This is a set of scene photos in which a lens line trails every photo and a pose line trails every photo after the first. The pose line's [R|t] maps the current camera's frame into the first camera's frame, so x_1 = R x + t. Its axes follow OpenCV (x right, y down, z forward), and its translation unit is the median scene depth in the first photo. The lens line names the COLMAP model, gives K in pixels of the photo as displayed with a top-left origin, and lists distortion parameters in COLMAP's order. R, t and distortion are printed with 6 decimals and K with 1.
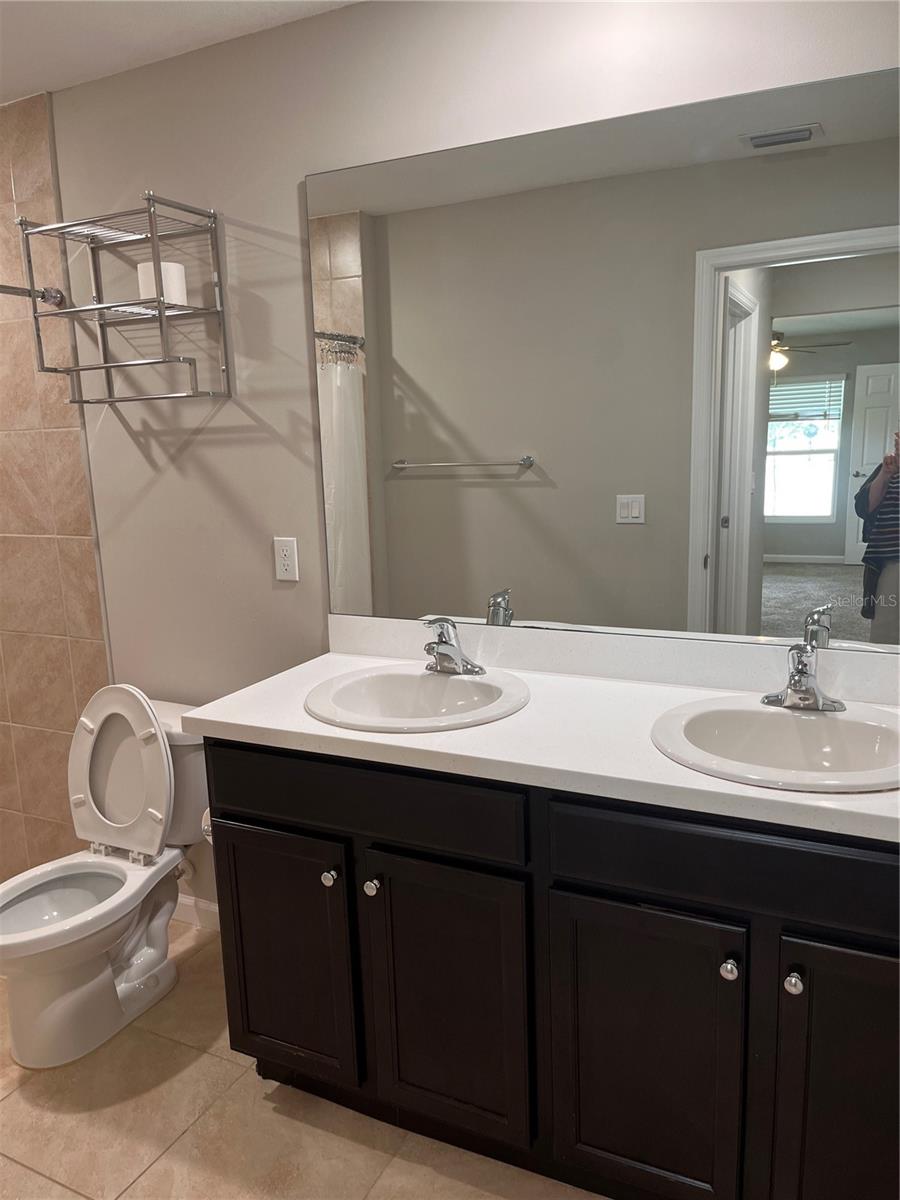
lens RADIAL K [[907.9, 0, 448.8], [0, 907.9, 601.1], [0, 0, 1]] dist [-0.008232, -0.003959]
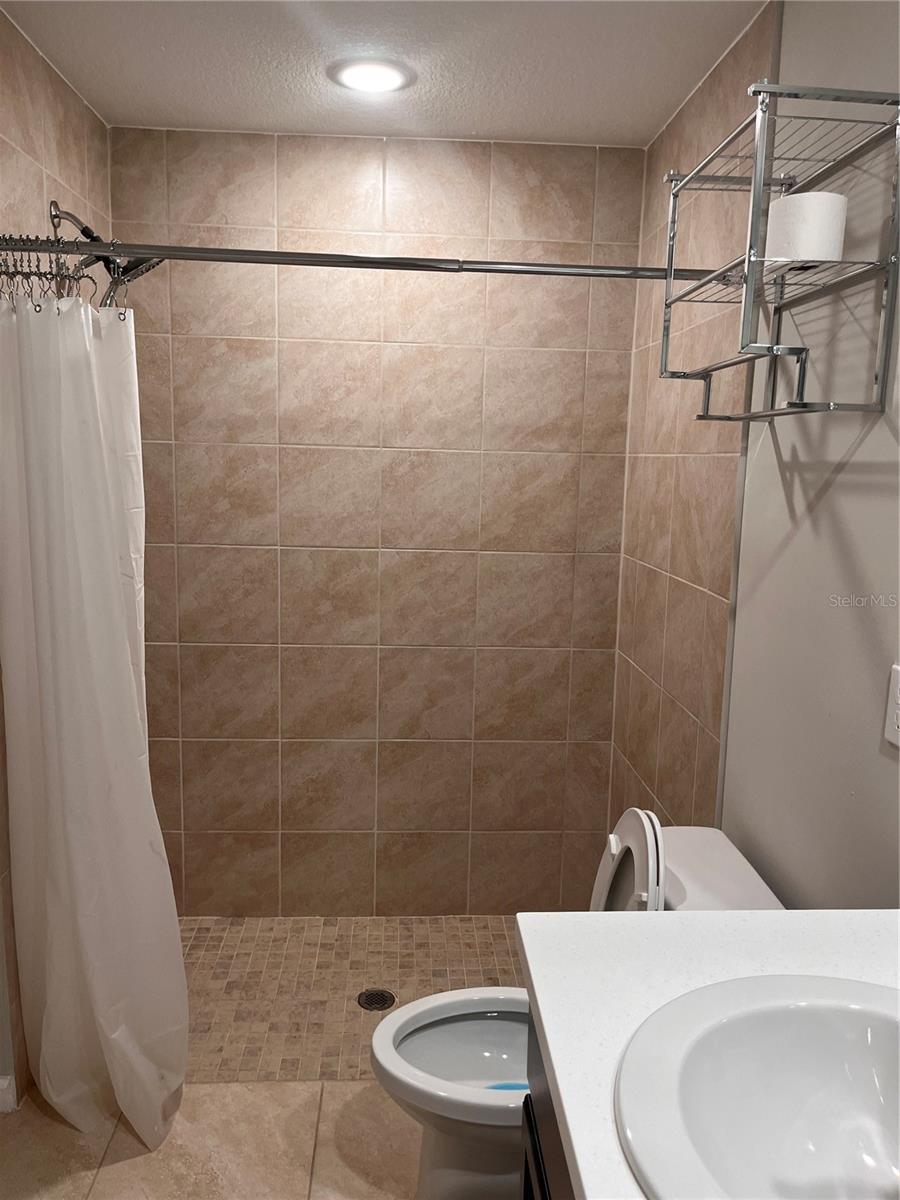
lens RADIAL K [[907.9, 0, 449.9], [0, 907.9, 604.6], [0, 0, 1]] dist [-0.008232, -0.003959]
pose [[0.490022, 0.185884, -0.851660, 0.132003], [-0.203931, 0.974333, 0.095322, -0.099313], [0.847520, 0.126970, 0.515353, 0.462098]]
